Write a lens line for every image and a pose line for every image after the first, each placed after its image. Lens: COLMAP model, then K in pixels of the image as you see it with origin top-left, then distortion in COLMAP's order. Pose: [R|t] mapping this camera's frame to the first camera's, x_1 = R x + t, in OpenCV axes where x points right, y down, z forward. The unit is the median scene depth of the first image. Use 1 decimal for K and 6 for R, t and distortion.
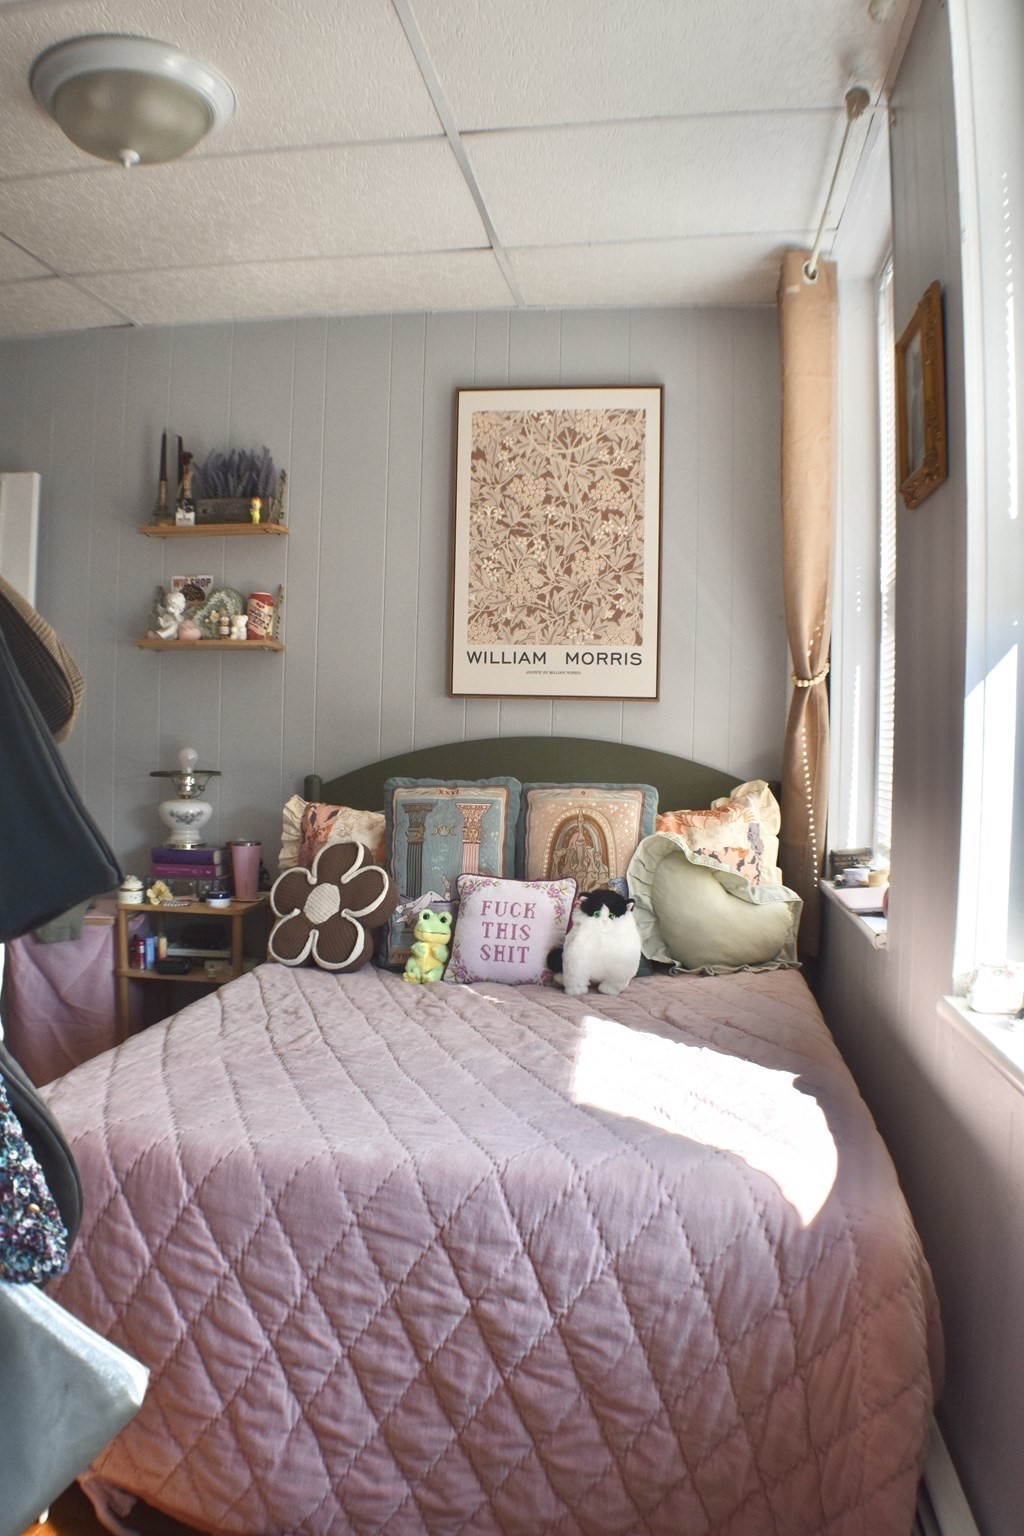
lens RADIAL K [[1276.3, 0, 512.0], [0, 1276.3, 768.0], [0, 0, 1]] dist [-0.144200, 0.000759]
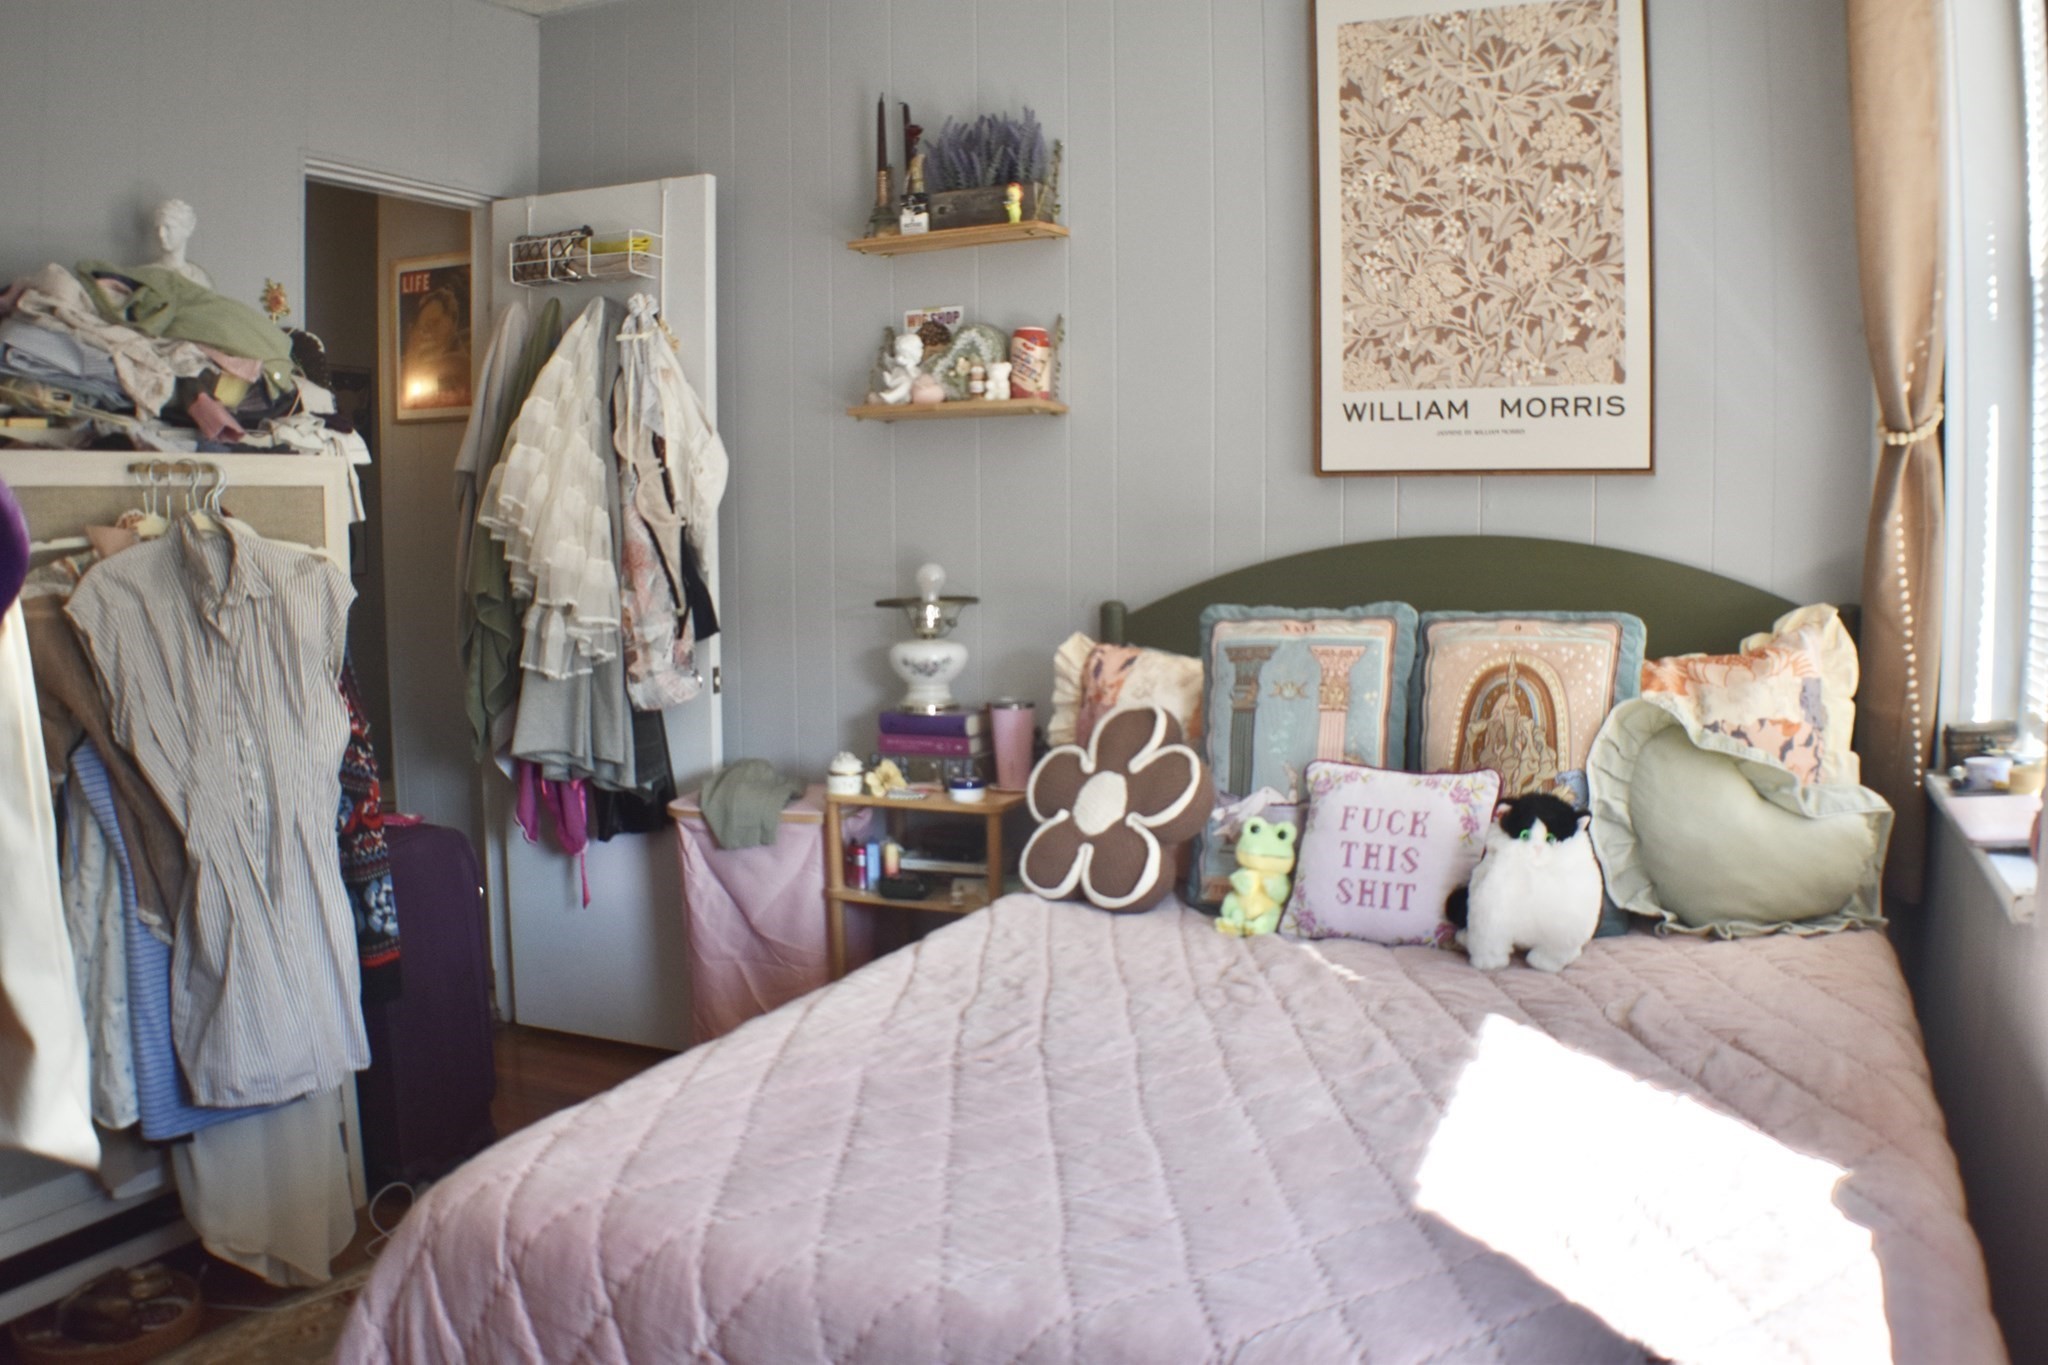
lens RADIAL K [[1643.6, 0, 1024.0], [0, 1643.6, 682.5], [0, 0, 1]] dist [-0.190875, 0.064135]
pose [[0.954044, 0.000874, -0.299667, 0.057092], [0.017911, 0.998042, 0.059936, -0.004393], [0.299132, -0.062549, 0.952159, 0.183546]]
